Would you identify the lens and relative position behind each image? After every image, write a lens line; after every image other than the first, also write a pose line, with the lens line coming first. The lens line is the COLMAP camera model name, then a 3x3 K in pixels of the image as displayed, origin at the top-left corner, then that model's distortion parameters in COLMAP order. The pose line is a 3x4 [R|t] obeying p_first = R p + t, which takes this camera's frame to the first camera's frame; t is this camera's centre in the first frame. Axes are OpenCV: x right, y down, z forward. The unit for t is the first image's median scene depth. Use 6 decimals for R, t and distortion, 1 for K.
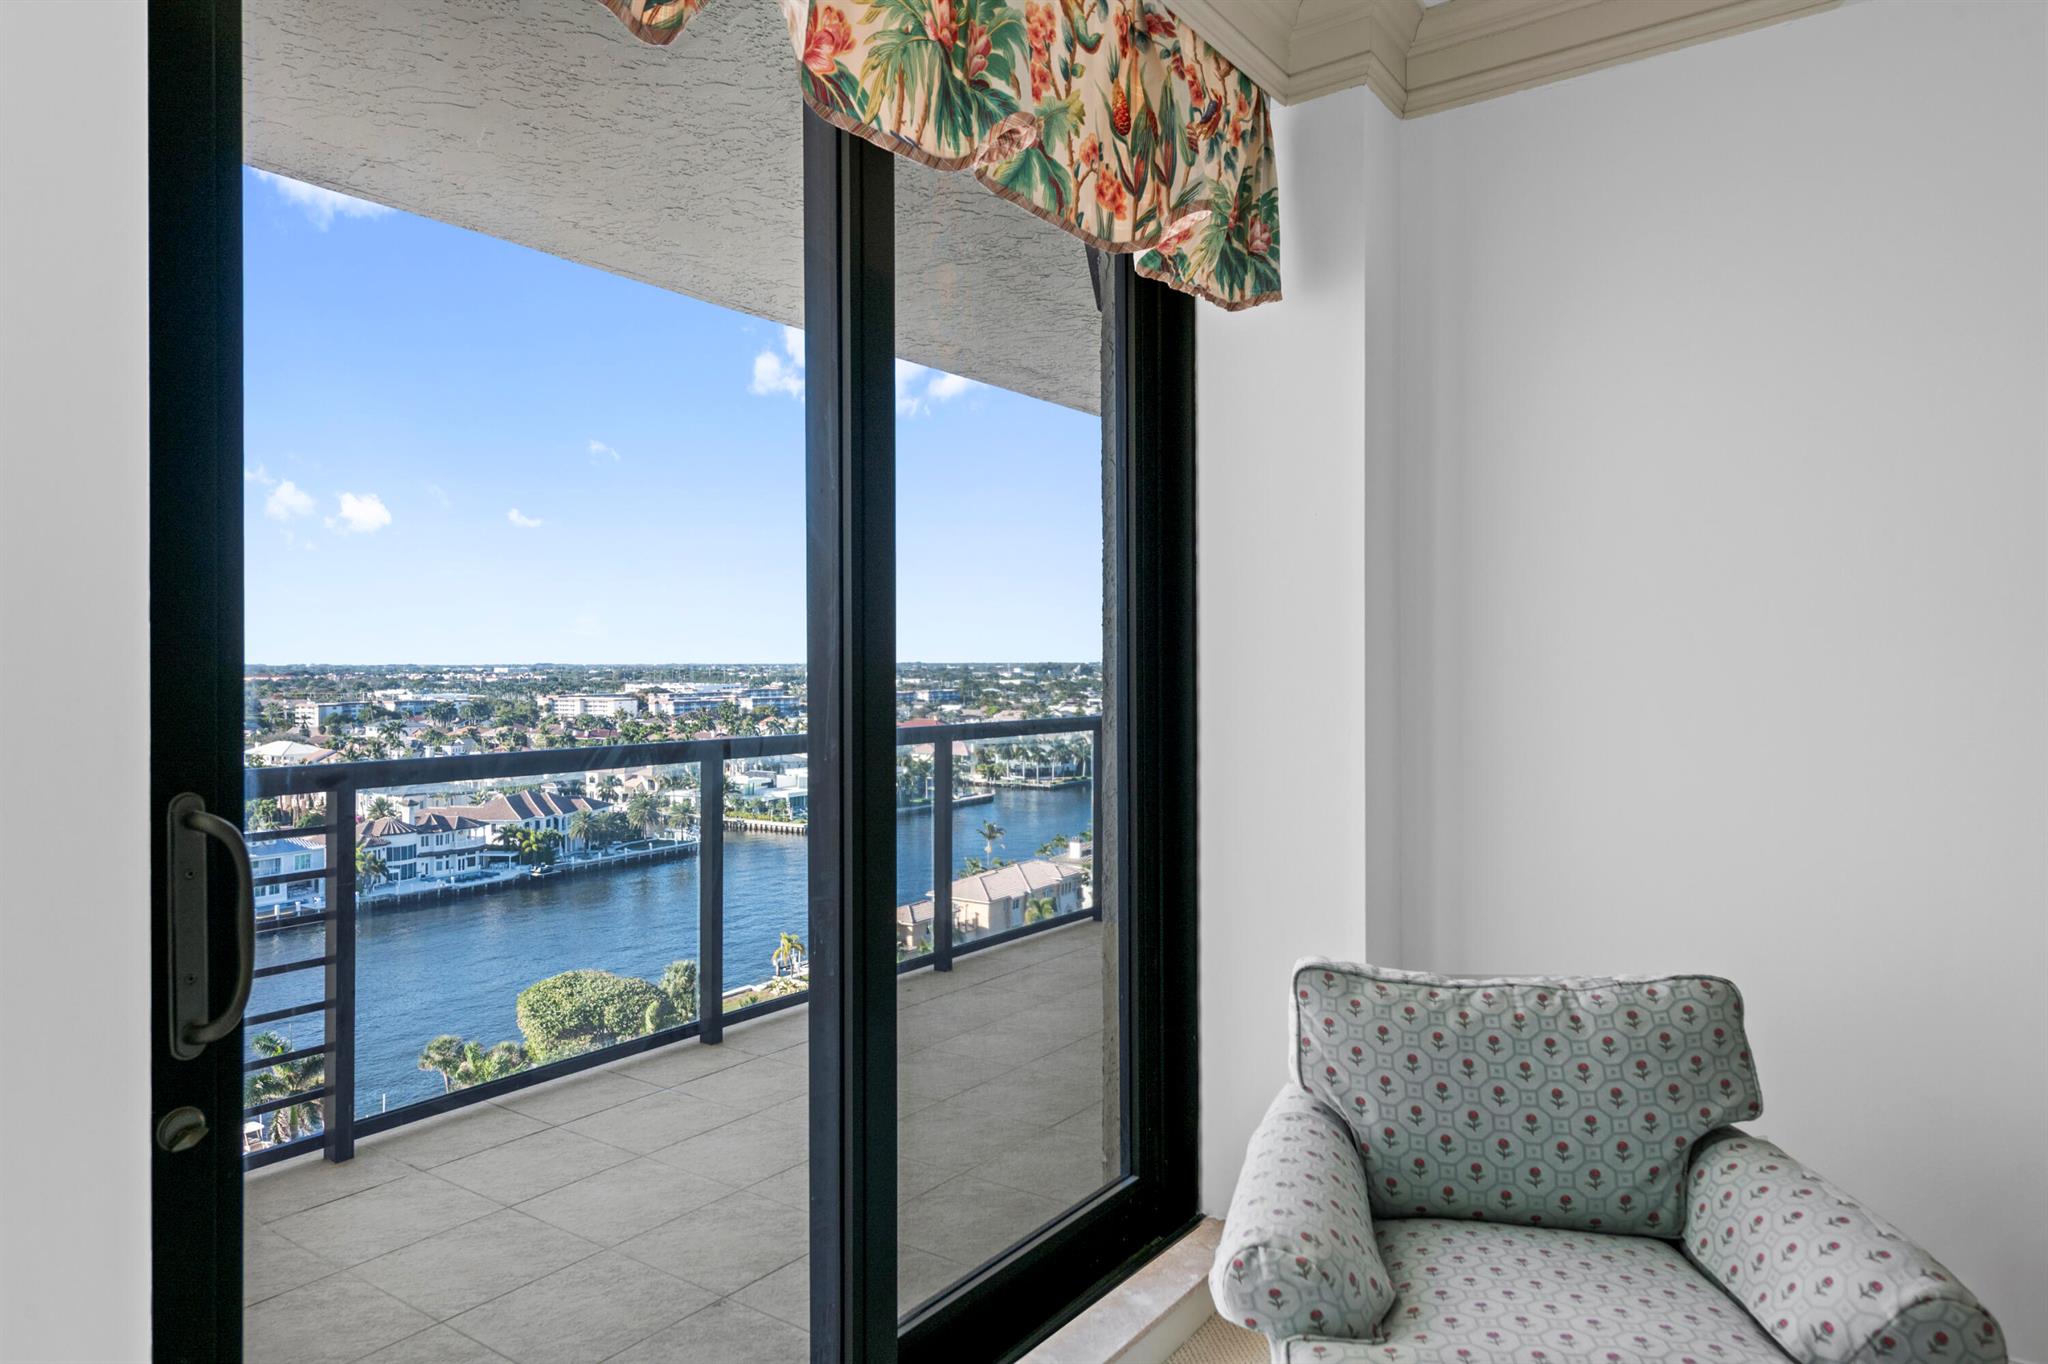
lens RADIAL K [[1252.6, 0, 1024.0], [0, 1252.6, 676.6], [0, 0, 1]] dist [0.005423, 0.000943]
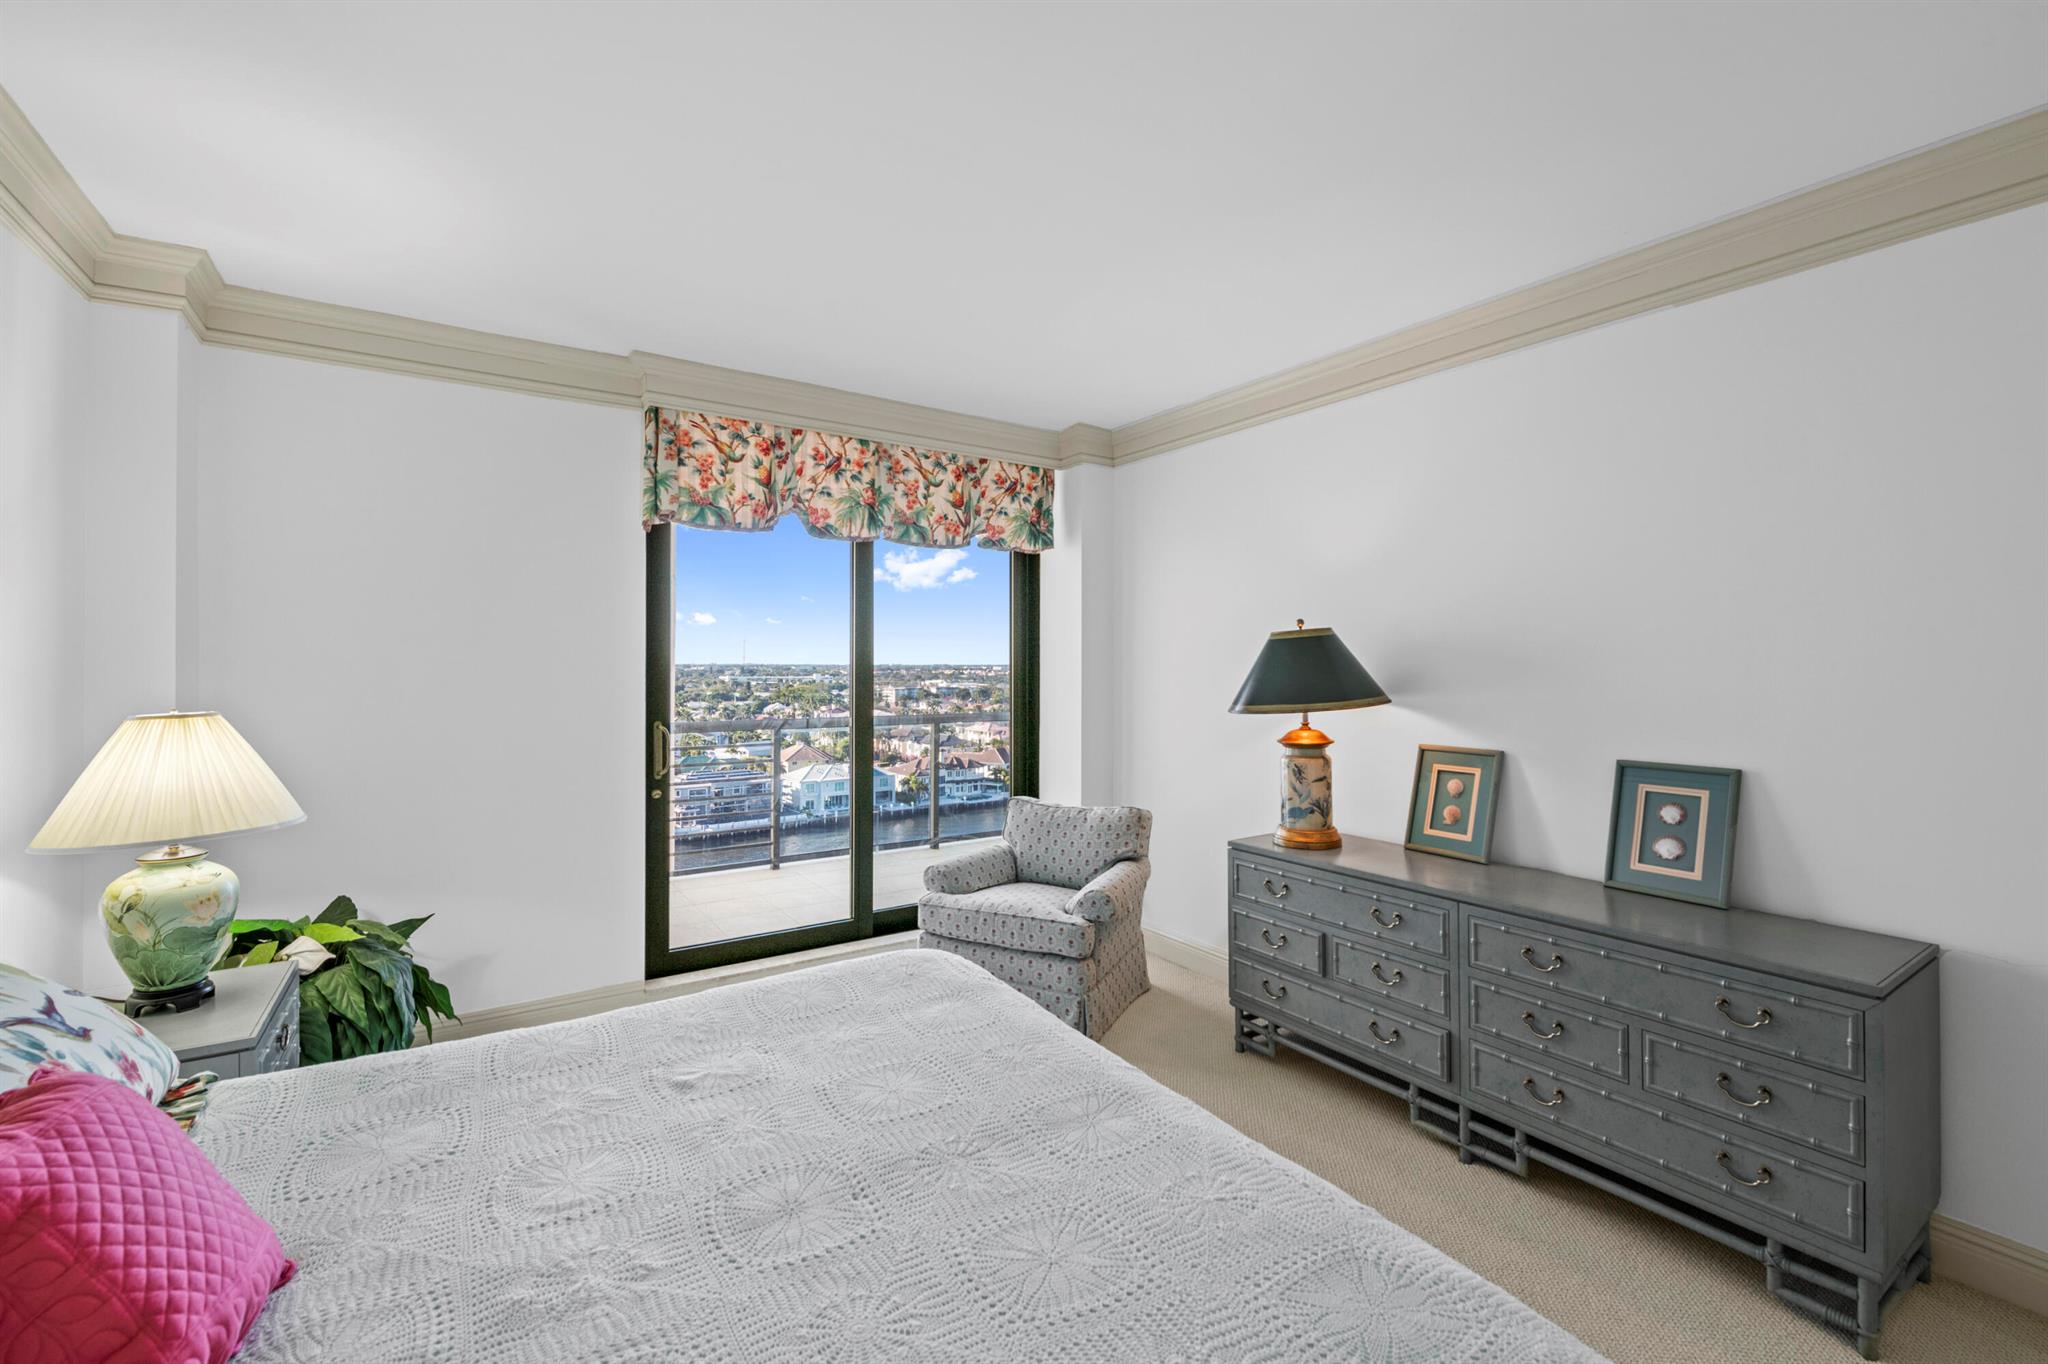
lens RADIAL K [[845.1, 0, 1027.6], [0, 845.1, 674.4], [0, 0, 1]] dist [-0.000591, 0.004661]
pose [[0.938270, 0.009133, -0.345784, 0.899055], [-0.009413, 0.999955, 0.000870, -0.049534], [0.345777, 0.002439, 0.938314, -0.771345]]
